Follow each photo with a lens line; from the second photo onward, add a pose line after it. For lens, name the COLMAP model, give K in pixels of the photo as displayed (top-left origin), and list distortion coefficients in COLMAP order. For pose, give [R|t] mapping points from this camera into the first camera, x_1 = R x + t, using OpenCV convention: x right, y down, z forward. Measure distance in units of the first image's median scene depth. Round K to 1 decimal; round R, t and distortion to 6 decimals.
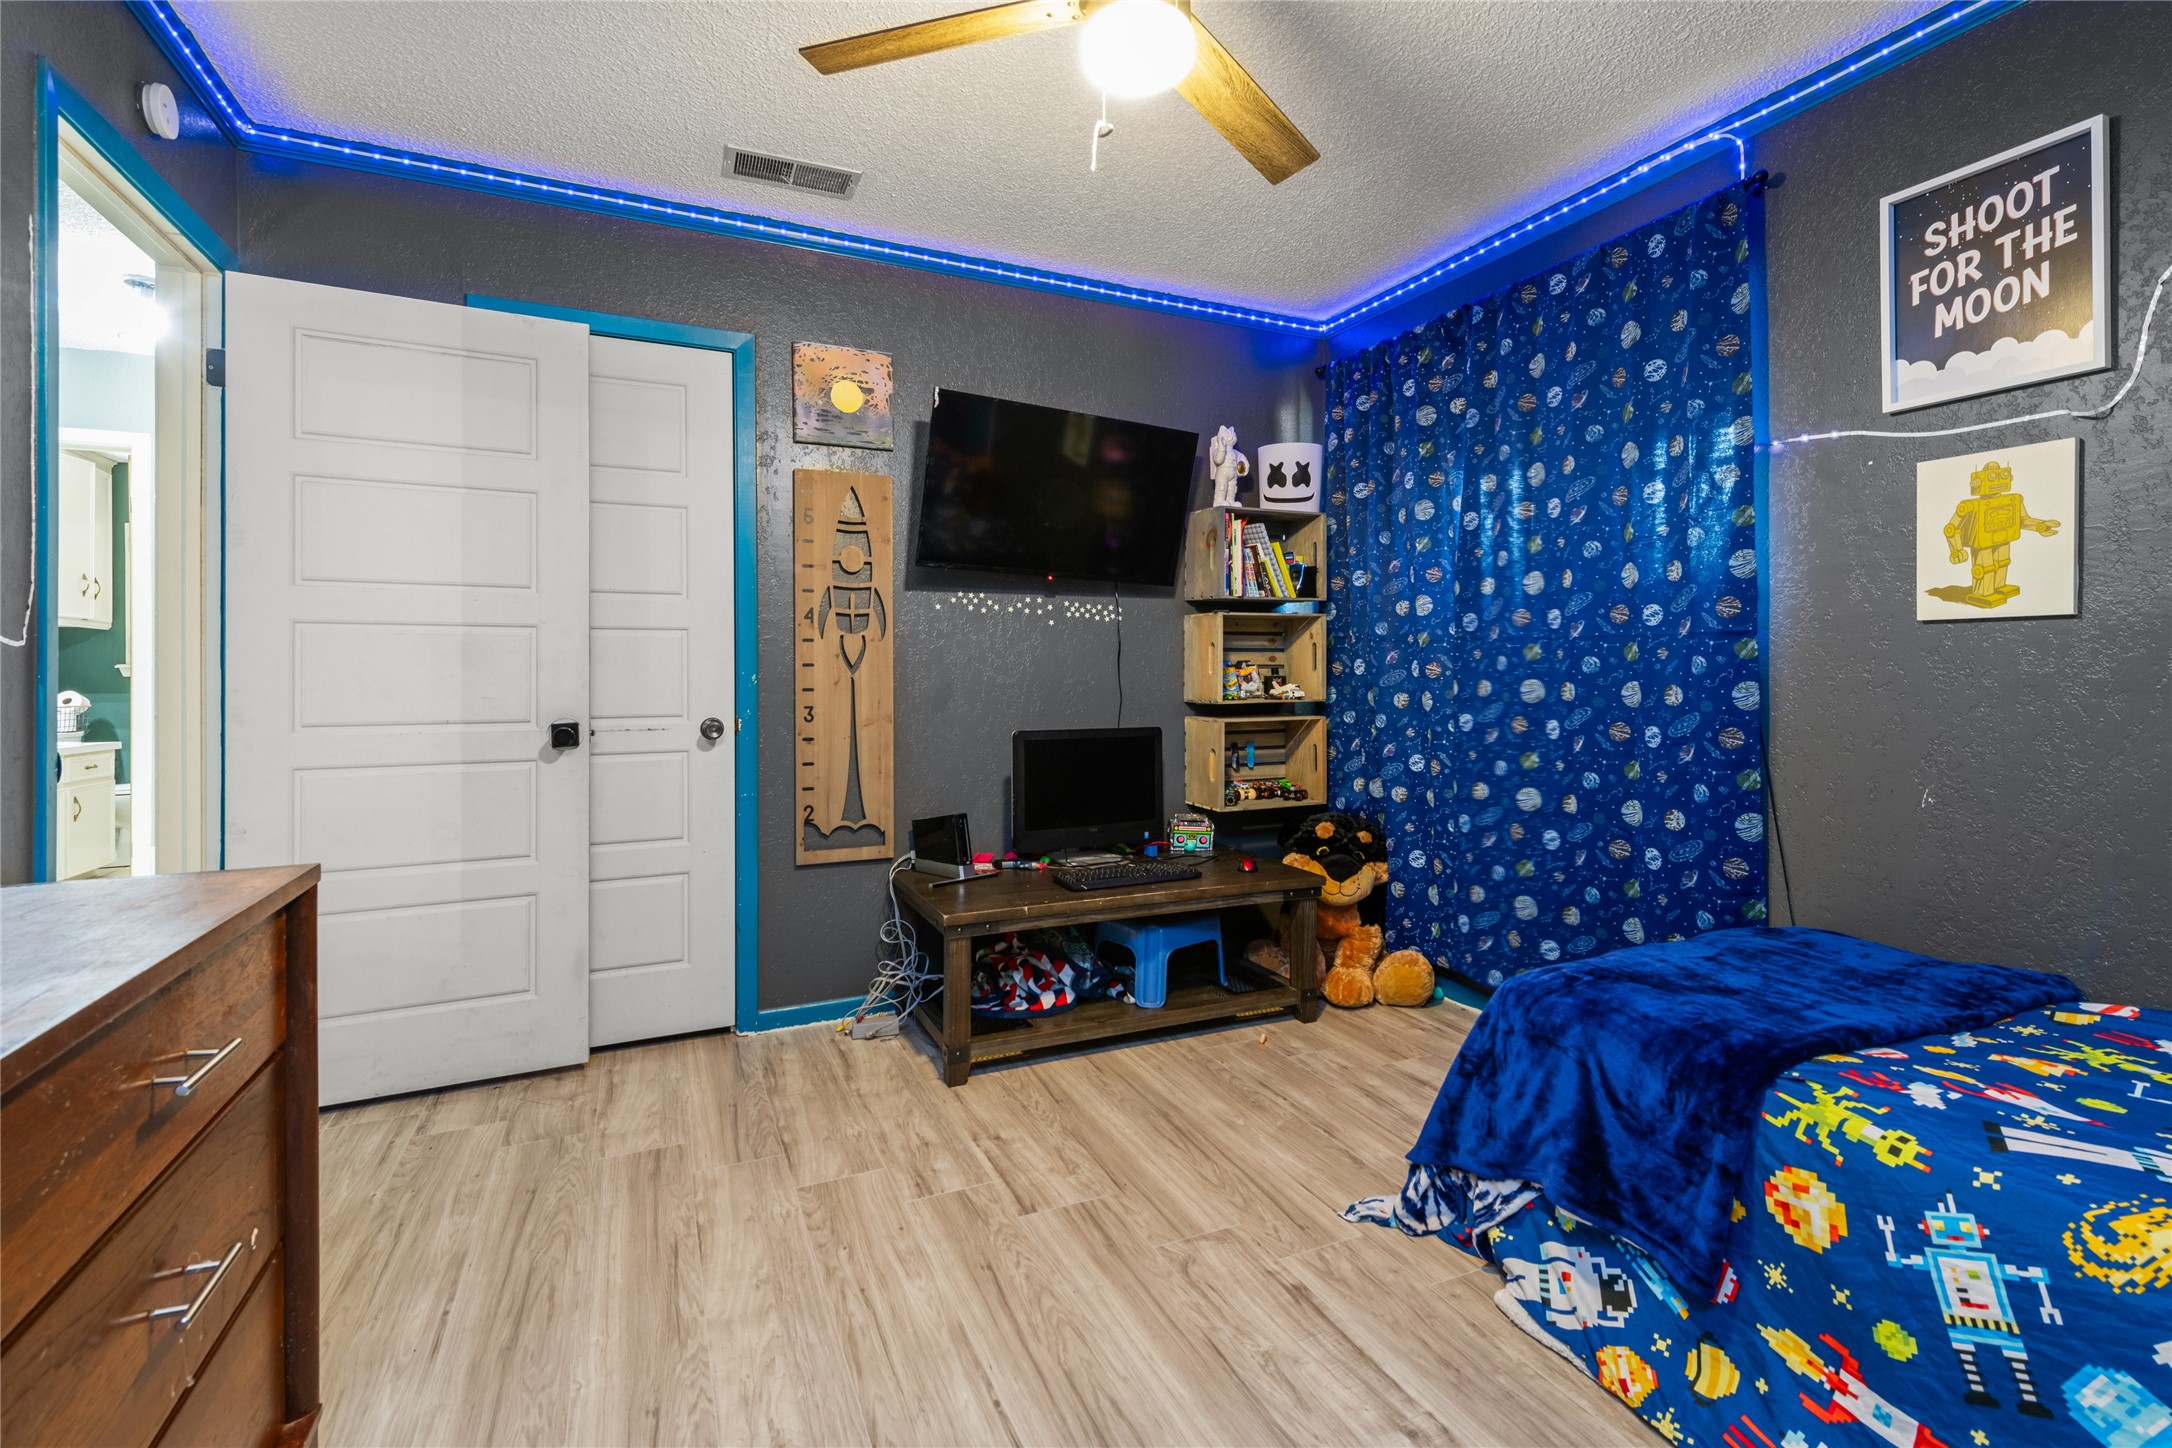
lens RADIAL K [[956.1, 0, 1079.8], [0, 956.1, 658.8], [0, 0, 1]] dist [0.017582, -0.007455]
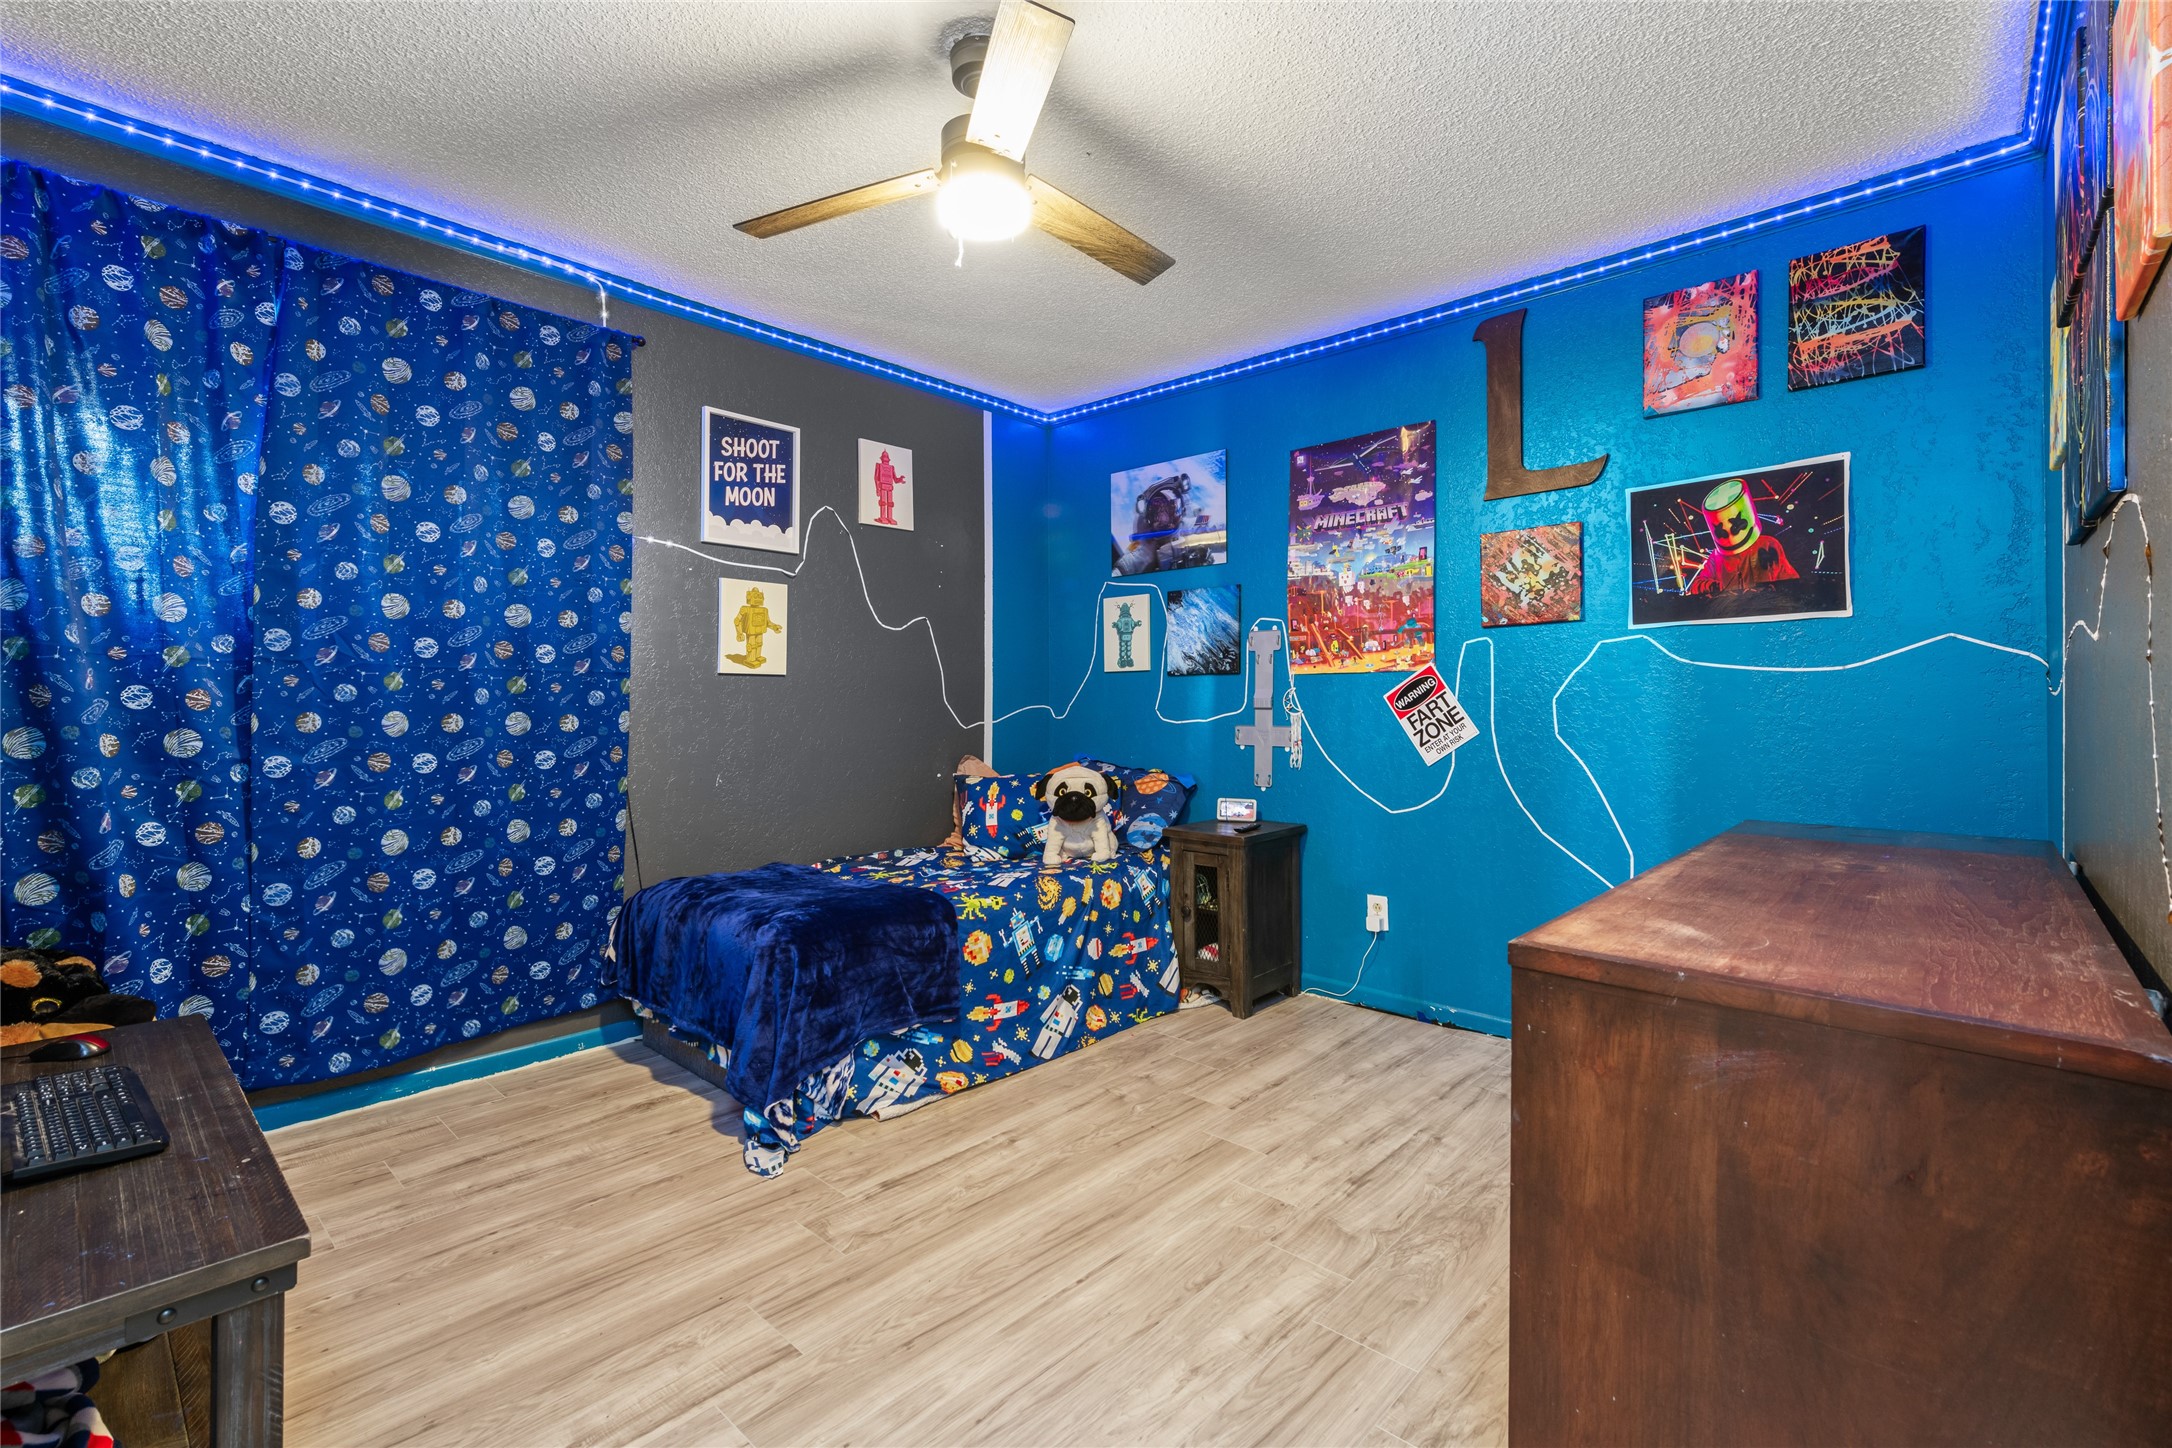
lens RADIAL K [[933.5, 0, 1094.3], [0, 933.5, 692.7], [0, 0, 1]] dist [0.019945, -0.007996]
pose [[-0.375151, 0.013421, 0.926867, -0.913207], [-0.014383, 0.999691, -0.020297, 0.018498], [-0.926852, -0.020945, -0.374842, 1.071214]]
